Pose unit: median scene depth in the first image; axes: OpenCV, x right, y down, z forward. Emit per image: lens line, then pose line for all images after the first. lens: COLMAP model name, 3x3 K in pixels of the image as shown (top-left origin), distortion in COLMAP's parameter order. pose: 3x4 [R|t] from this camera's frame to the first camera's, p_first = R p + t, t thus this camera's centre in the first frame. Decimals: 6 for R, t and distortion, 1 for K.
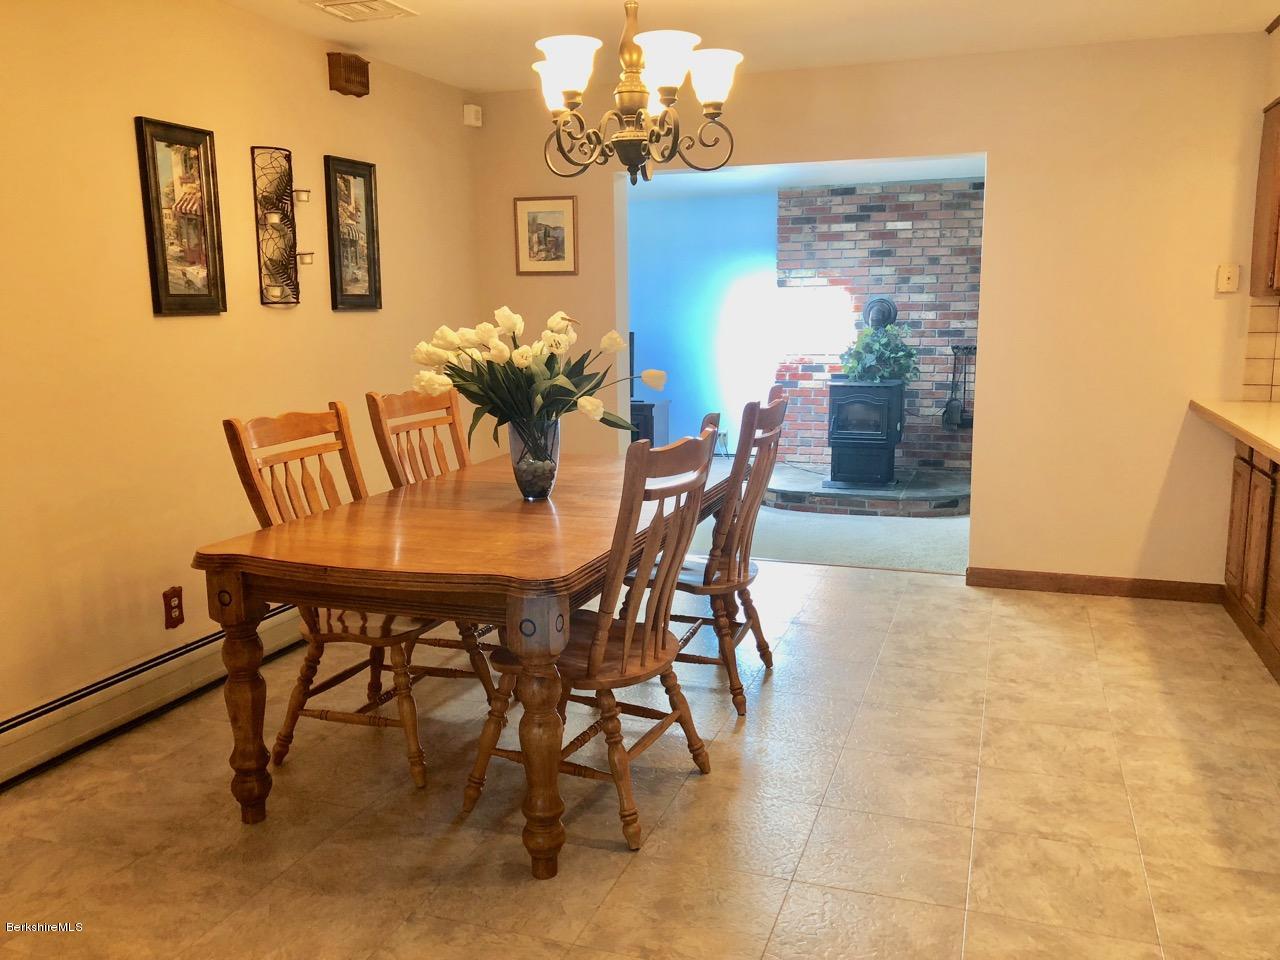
lens RADIAL K [[1058.6, 0, 636.3], [0, 1058.6, 489.1], [0, 0, 1]] dist [0.115132, -0.292013]
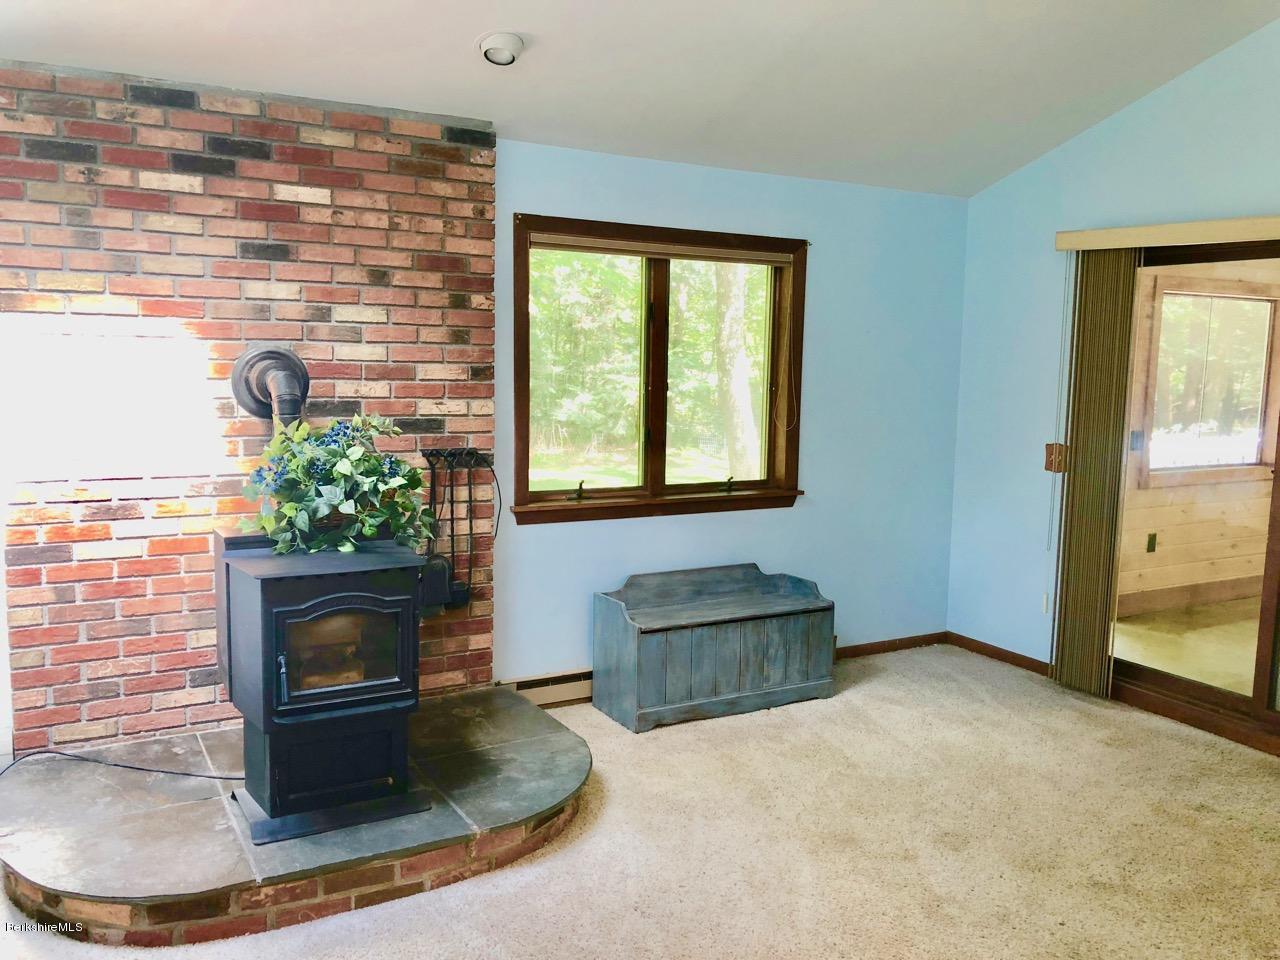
lens RADIAL K [[1059.8, 0, 640.0], [0, 1059.8, 480.0], [0, 0, 1]] dist [0.037704, -0.037536]
pose [[0.653699, -0.066873, 0.753794, -0.012052], [0.103317, 0.994648, -0.001357, -0.109509], [-0.749669, 0.078767, 0.657109, 0.602205]]
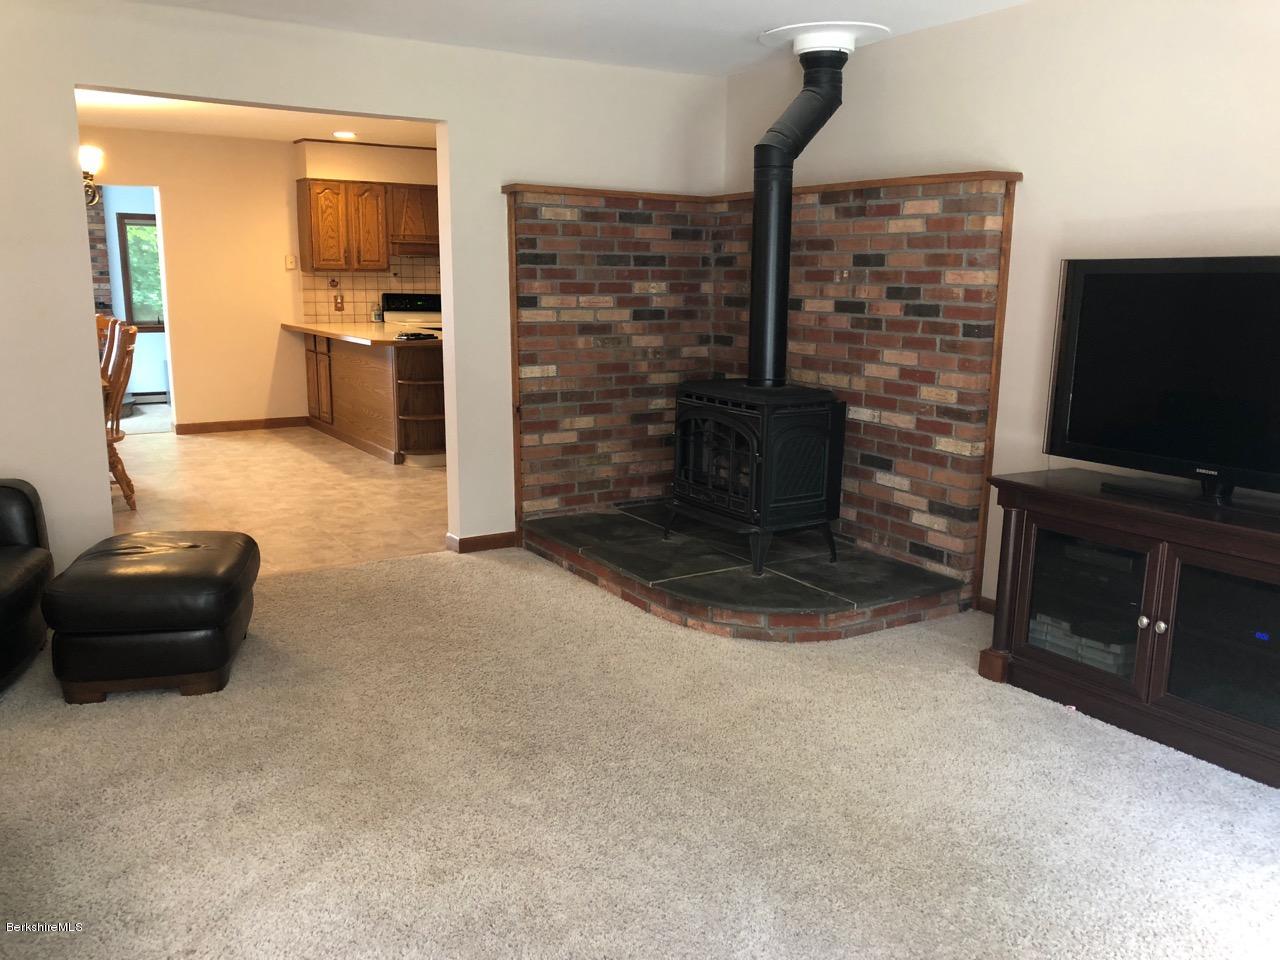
lens RADIAL K [[1037.7, 0, 640.0], [0, 1037.7, 480.0], [0, 0, 1]] dist [0.030630, 0.000265]
pose [[0.625682, -0.136669, 0.768013, -0.321073], [0.117480, 0.989813, 0.080430, 0.068664], [-0.771181, 0.039903, 0.635364, -0.399912]]
